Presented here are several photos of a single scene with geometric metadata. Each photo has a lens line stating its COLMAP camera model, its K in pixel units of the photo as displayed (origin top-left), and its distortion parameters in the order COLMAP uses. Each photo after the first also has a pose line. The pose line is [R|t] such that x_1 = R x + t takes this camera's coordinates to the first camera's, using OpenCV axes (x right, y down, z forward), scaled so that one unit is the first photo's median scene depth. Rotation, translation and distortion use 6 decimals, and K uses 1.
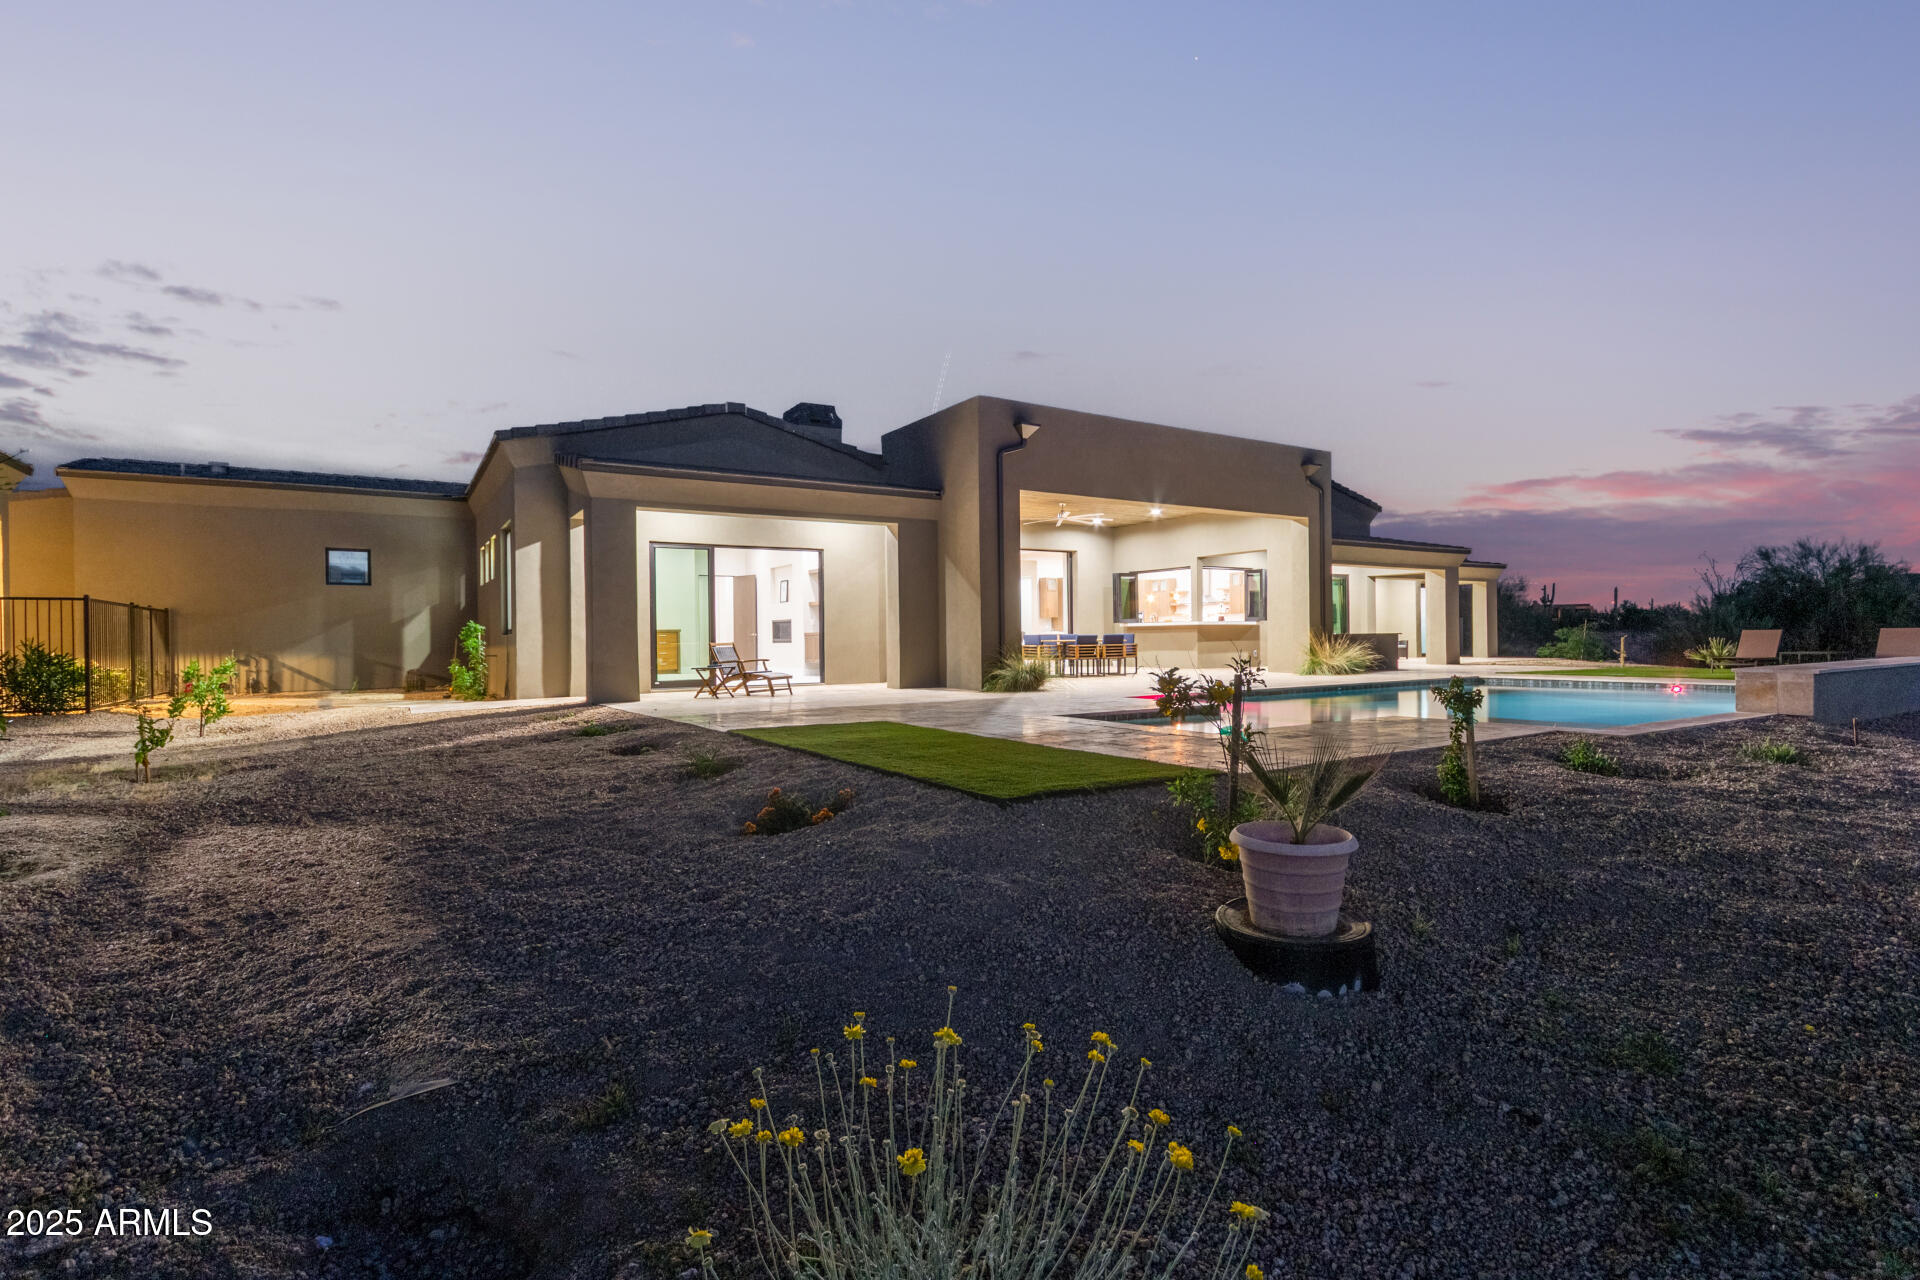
lens RADIAL K [[948.2, 0, 954.4], [0, 948.2, 627.4], [0, 0, 1]] dist [-0.001234, 0.001814]
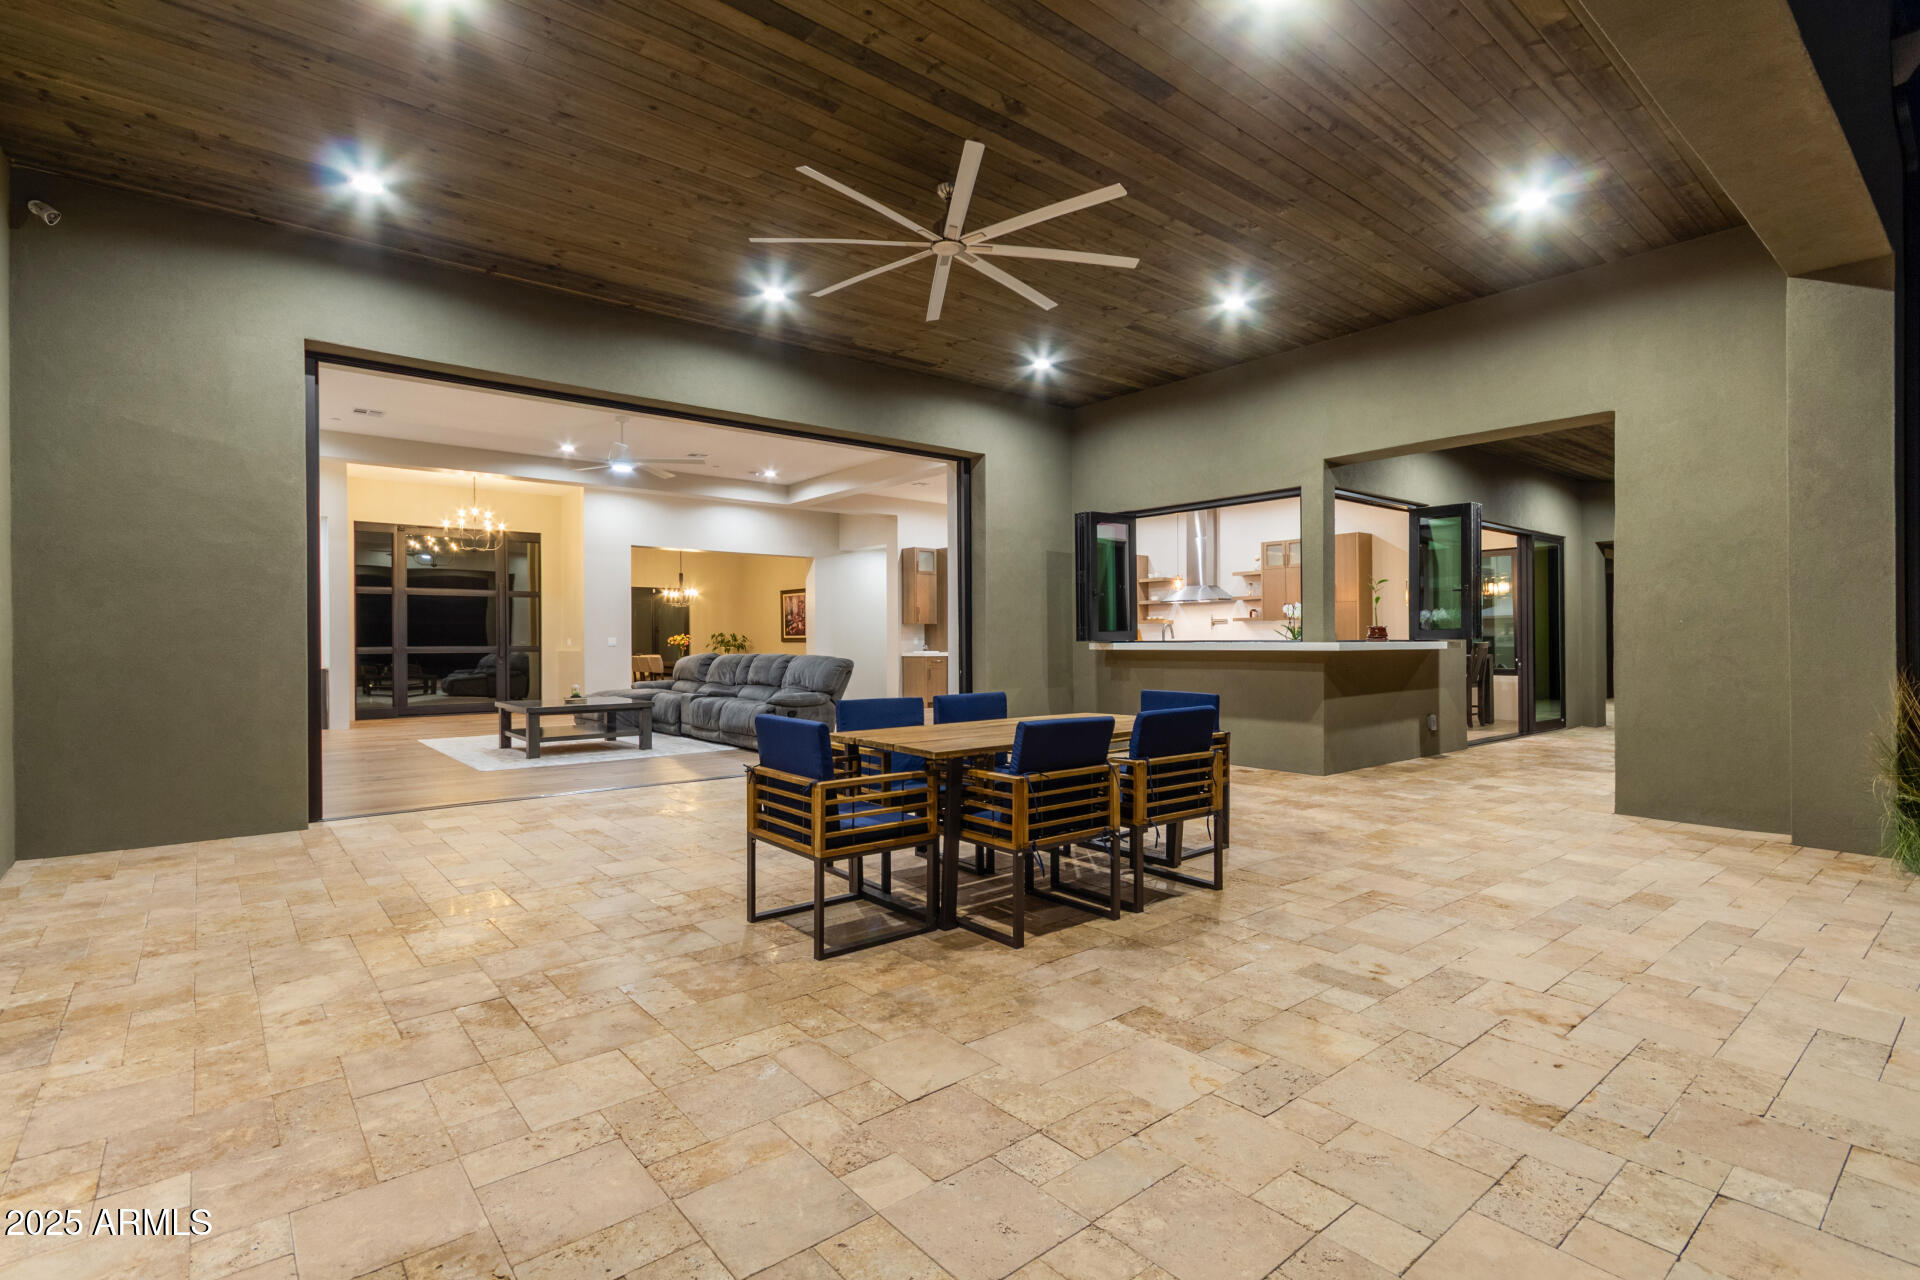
lens RADIAL K [[903.8, 0, 954.6], [0, 903.8, 645.0], [0, 0, 1]] dist [0.000807, 0.000333]
pose [[0.992201, 0.000135, 0.124645, 0.071170], [-0.002247, 0.999856, 0.016797, -0.009505], [-0.124625, -0.016946, 0.992059, 0.633821]]
